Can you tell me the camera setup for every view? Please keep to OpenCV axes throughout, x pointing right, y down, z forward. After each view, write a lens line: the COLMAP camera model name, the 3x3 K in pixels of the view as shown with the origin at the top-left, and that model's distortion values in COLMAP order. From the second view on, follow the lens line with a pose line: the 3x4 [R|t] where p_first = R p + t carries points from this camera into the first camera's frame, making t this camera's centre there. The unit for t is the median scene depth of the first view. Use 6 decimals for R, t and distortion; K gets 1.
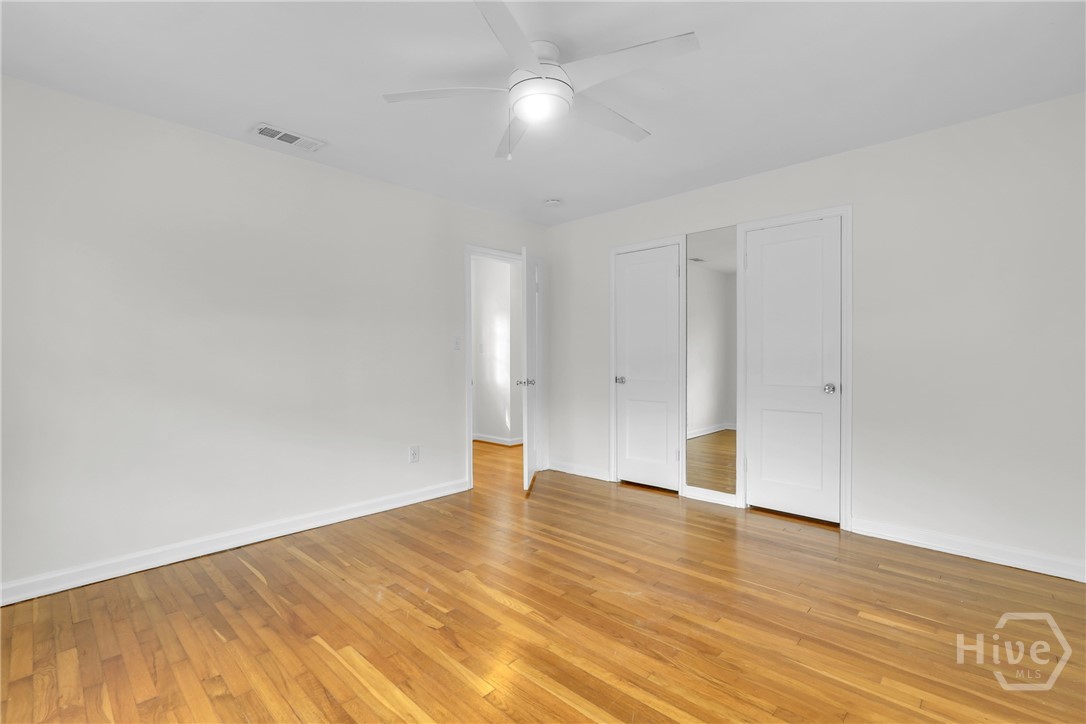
lens RADIAL K [[484.4, 0, 540.5], [0, 484.4, 366.4], [0, 0, 1]] dist [-0.017074, 0.008266]
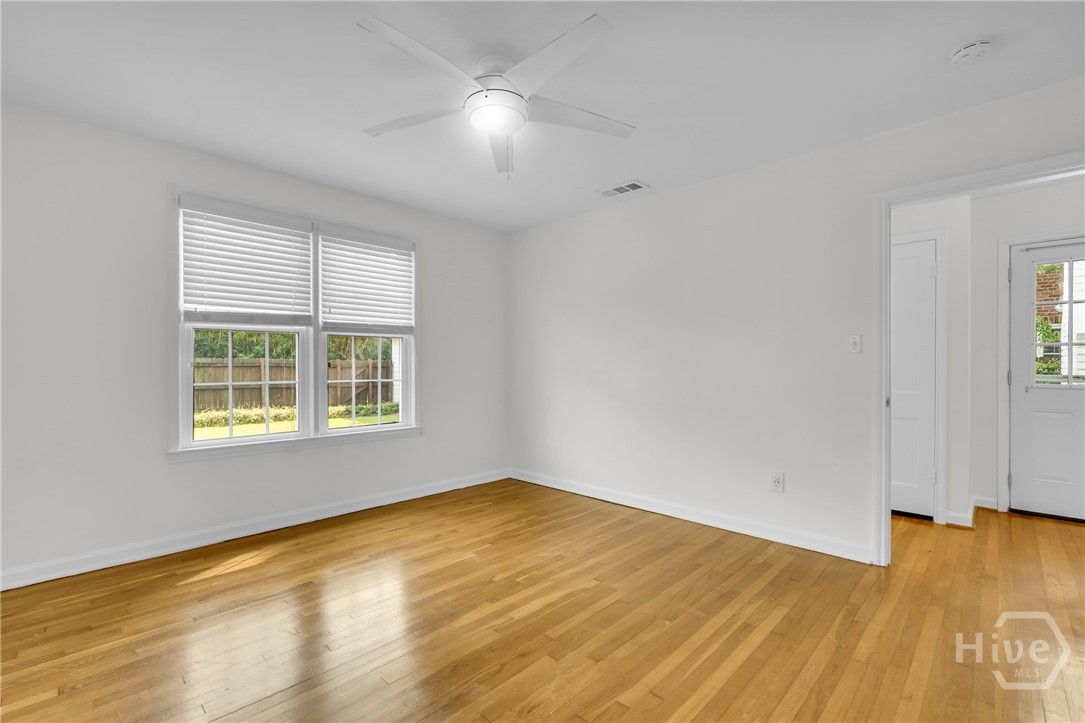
lens RADIAL K [[482.3, 0, 542.5], [0, 482.3, 361.5], [0, 0, 1]] dist [-0.001217, -0.000134]
pose [[0.002109, 0.002166, -0.999995, 0.844449], [-0.015723, 0.999874, 0.002133, -0.031753], [0.999874, 0.015719, 0.002143, 0.887082]]
